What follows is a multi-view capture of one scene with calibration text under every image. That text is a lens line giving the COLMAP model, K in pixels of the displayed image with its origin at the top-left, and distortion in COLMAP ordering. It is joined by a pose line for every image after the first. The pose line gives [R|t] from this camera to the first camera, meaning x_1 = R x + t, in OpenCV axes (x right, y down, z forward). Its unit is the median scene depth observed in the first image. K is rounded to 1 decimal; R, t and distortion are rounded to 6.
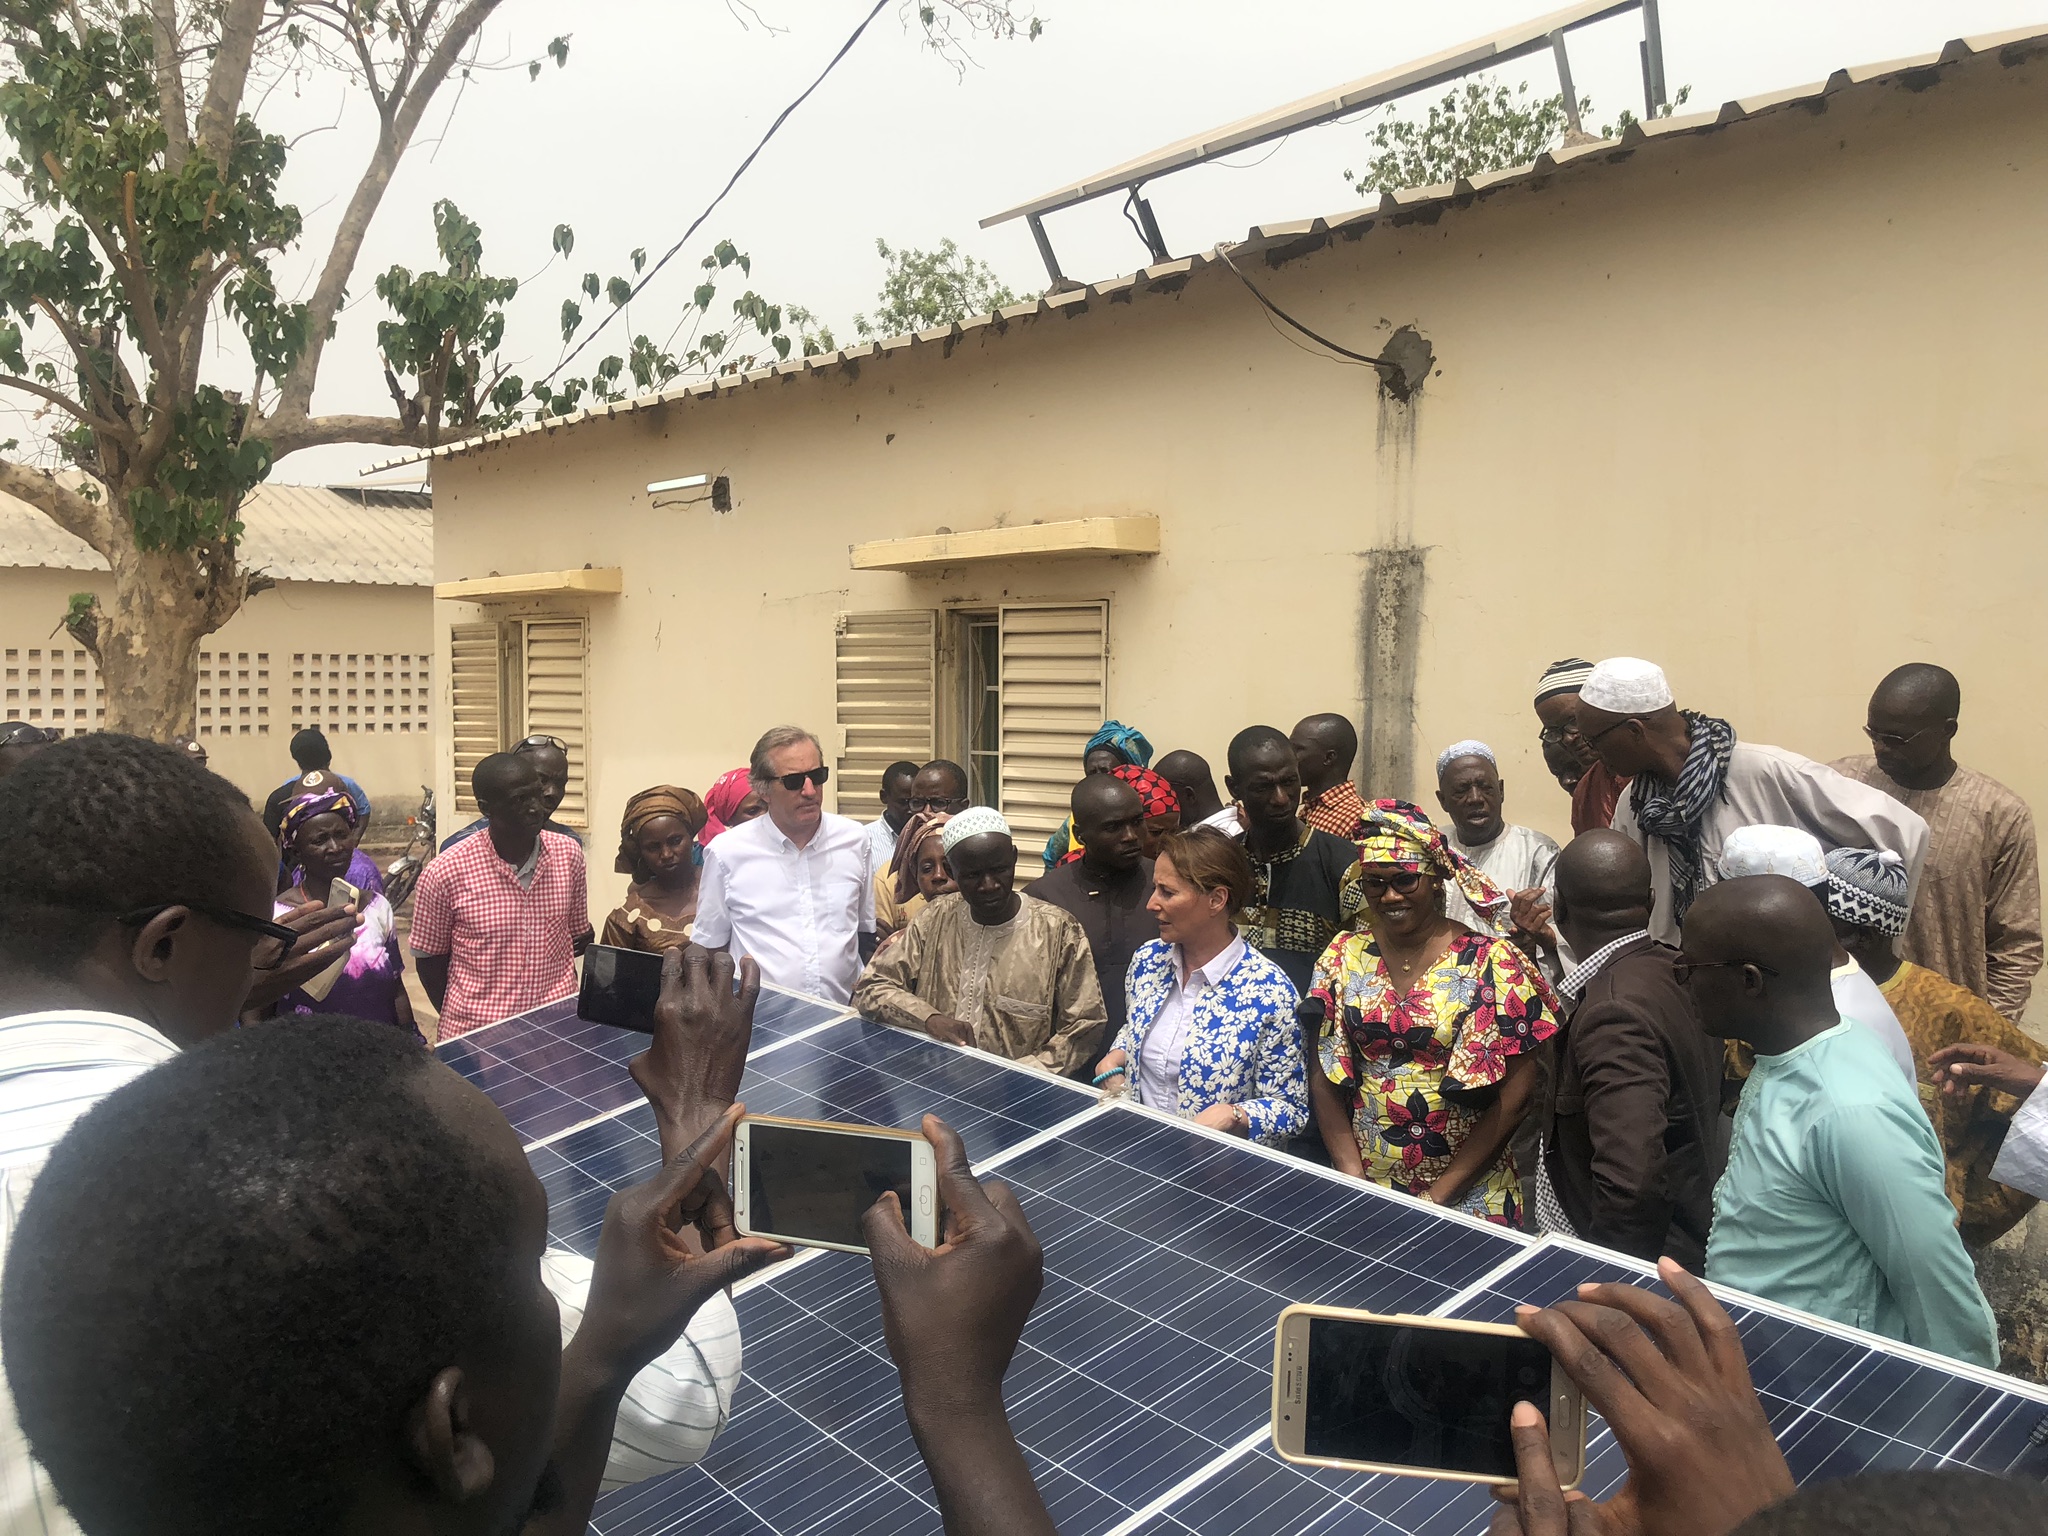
lens RADIAL K [[1699.6, 0, 1030.9], [0, 1699.6, 724.2], [0, 0, 1]] dist [0.030981, -0.027853]
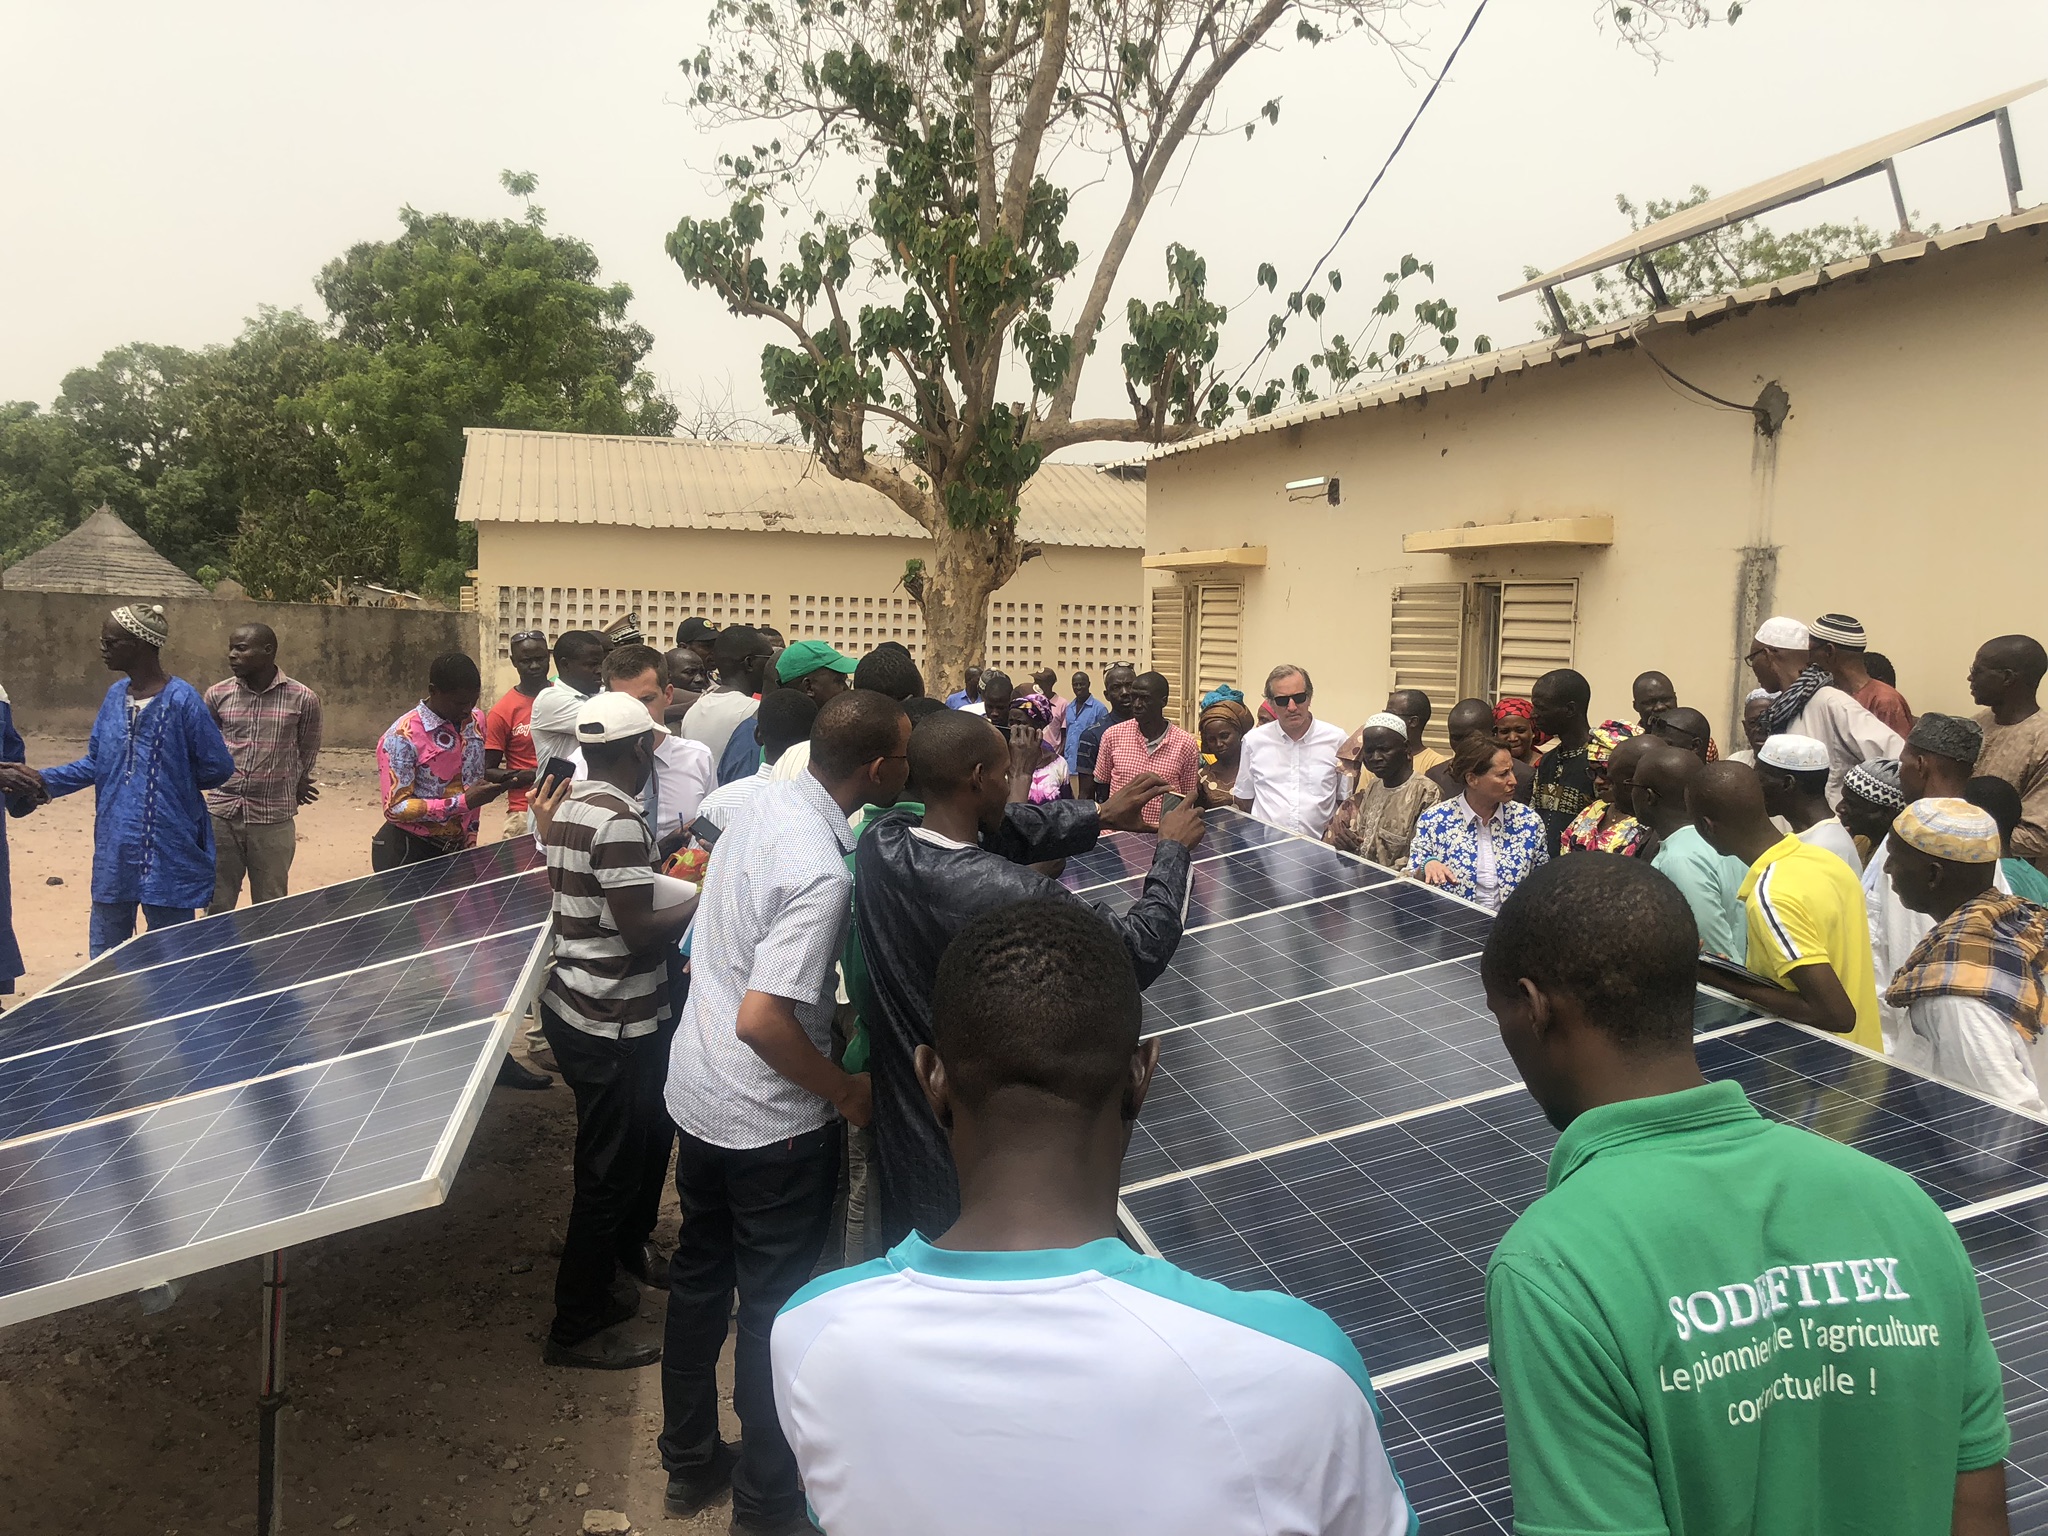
lens RADIAL K [[1699.6, 0, 1029.6], [0, 1699.6, 755.0], [0, 0, 1]] dist [0.030981, -0.027853]
pose [[0.905006, 0.052674, -0.422124, 0.119913], [-0.032944, 0.998003, 0.053903, 0.003541], [0.424120, -0.034876, 0.904934, -0.211249]]
